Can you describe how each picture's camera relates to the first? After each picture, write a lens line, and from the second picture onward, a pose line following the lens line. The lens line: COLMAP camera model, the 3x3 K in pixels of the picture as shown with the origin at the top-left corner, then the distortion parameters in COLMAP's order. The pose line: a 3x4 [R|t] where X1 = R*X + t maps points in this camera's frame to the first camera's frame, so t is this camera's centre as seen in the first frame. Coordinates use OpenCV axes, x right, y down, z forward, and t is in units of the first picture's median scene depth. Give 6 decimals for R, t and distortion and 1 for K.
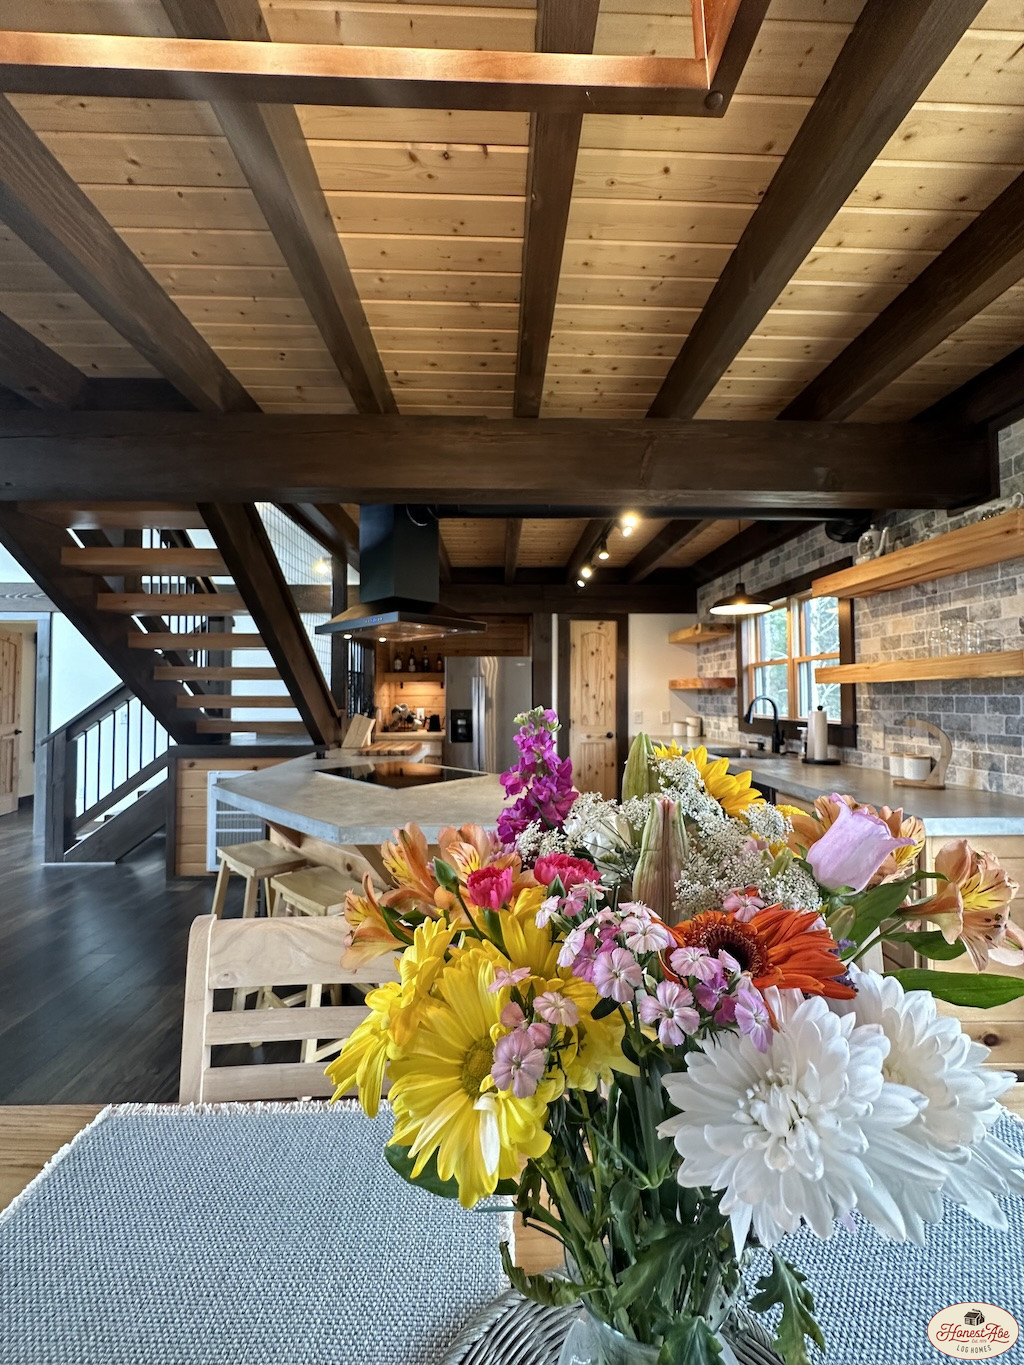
lens RADIAL K [[544.7, 0, 520.1], [0, 544.7, 681.2], [0, 0, 1]] dist [-0.004161, 0.000836]
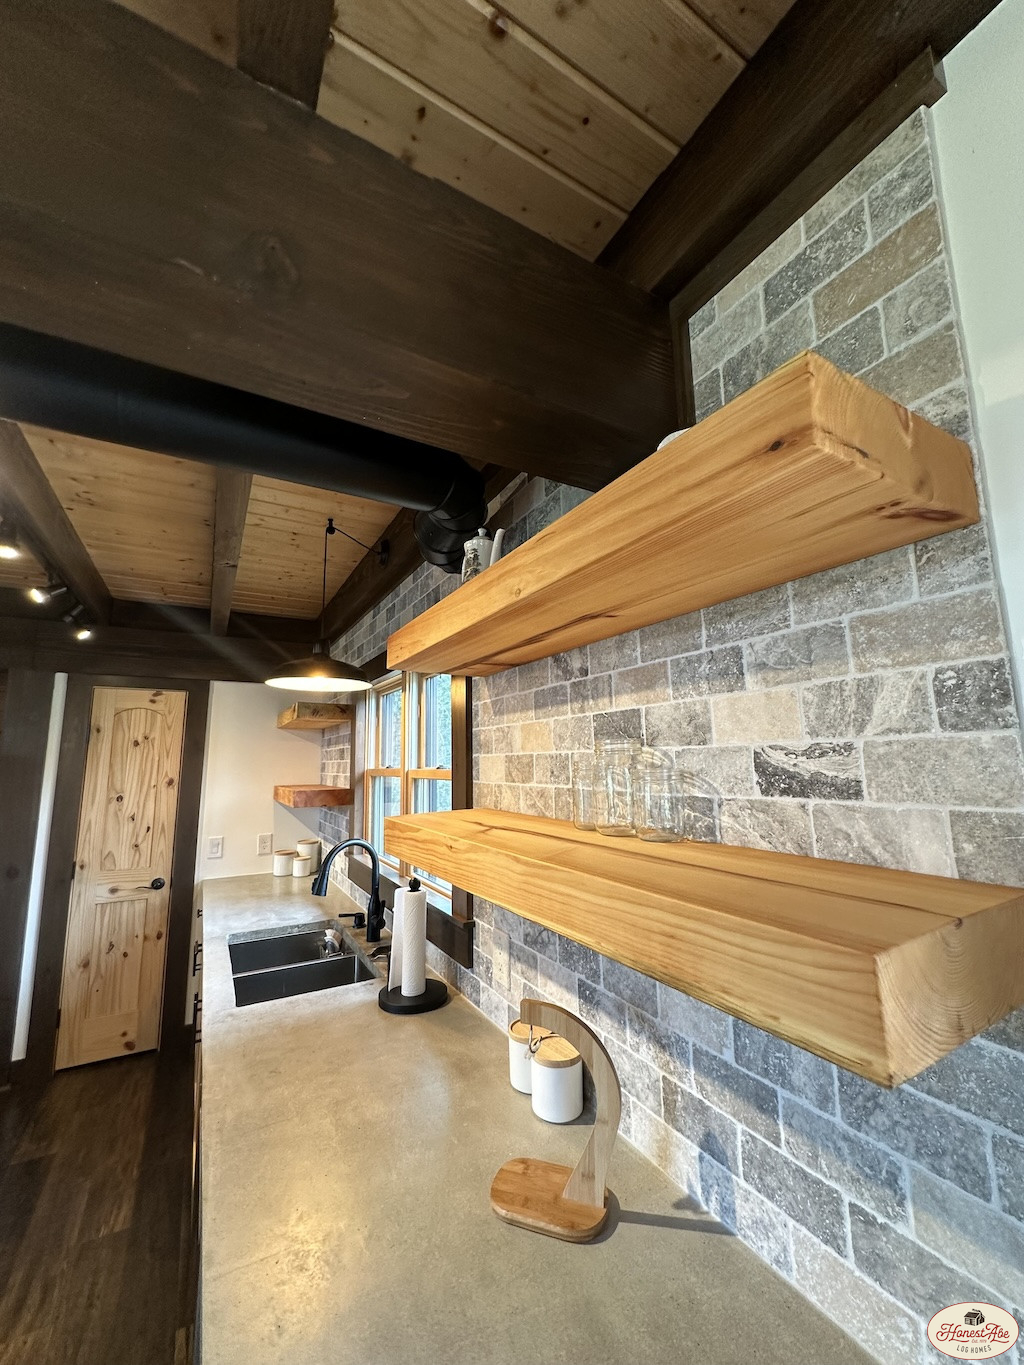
lens RADIAL K [[544.7, 0, 509.9], [0, 544.7, 682.2], [0, 0, 1]] dist [-0.004161, 0.000836]
pose [[0.892910, 0.058101, 0.446471, 0.441272], [-0.002483, 0.992259, -0.124159, -0.086397], [-0.450228, 0.109754, 0.886143, 0.545757]]
